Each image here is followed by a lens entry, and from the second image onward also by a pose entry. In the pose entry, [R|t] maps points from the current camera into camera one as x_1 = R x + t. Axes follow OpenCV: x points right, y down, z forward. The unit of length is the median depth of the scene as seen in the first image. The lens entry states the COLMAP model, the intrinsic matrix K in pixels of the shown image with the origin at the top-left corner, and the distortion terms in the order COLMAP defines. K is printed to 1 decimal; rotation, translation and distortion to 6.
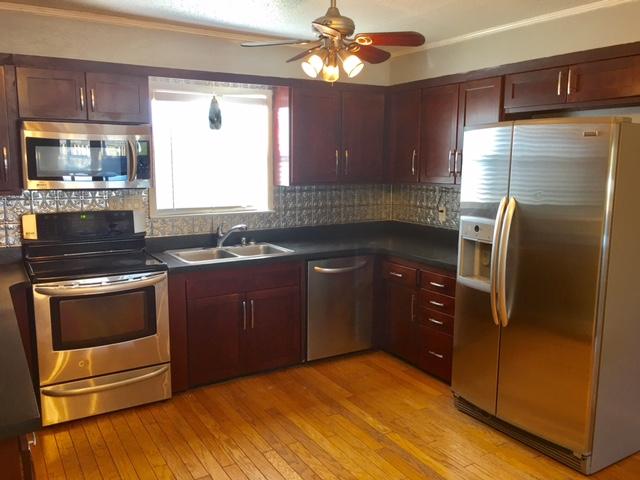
lens RADIAL K [[545.0, 0, 318.7], [0, 545.0, 240.7], [0, 0, 1]] dist [0.073131, -0.073088]
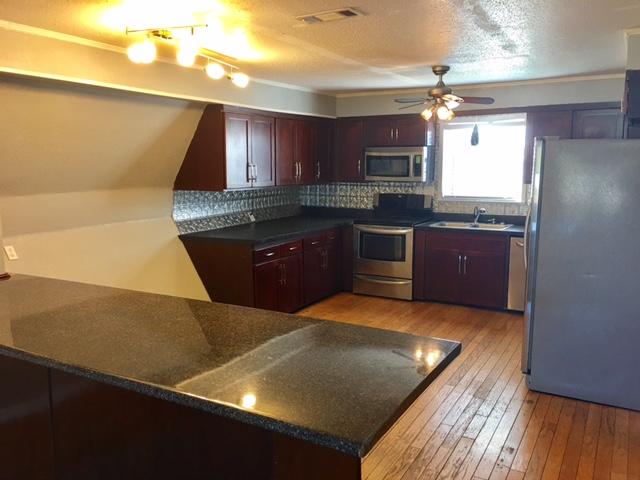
lens RADIAL K [[545.0, 0, 314.6], [0, 545.0, 238.2], [0, 0, 1]] dist [0.073131, -0.073088]
pose [[0.490213, 0.117124, -0.863698, 1.082396], [-0.124858, 0.990147, 0.063405, 0.015141], [0.862613, 0.076758, 0.500006, -0.168165]]
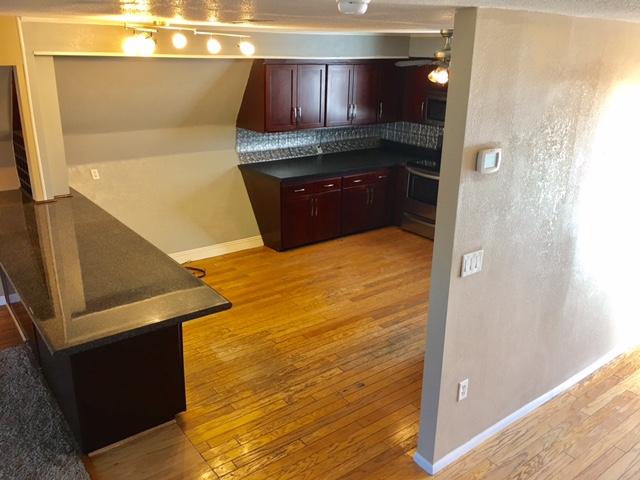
lens RADIAL K [[545.0, 0, 318.8], [0, 545.0, 238.7], [0, 0, 1]] dist [0.073131, -0.073088]
pose [[0.118330, 0.326560, -0.937740, 1.440385], [-0.168102, 0.937332, 0.305206, -0.230754], [0.978642, 0.121521, 0.165810, 0.263232]]
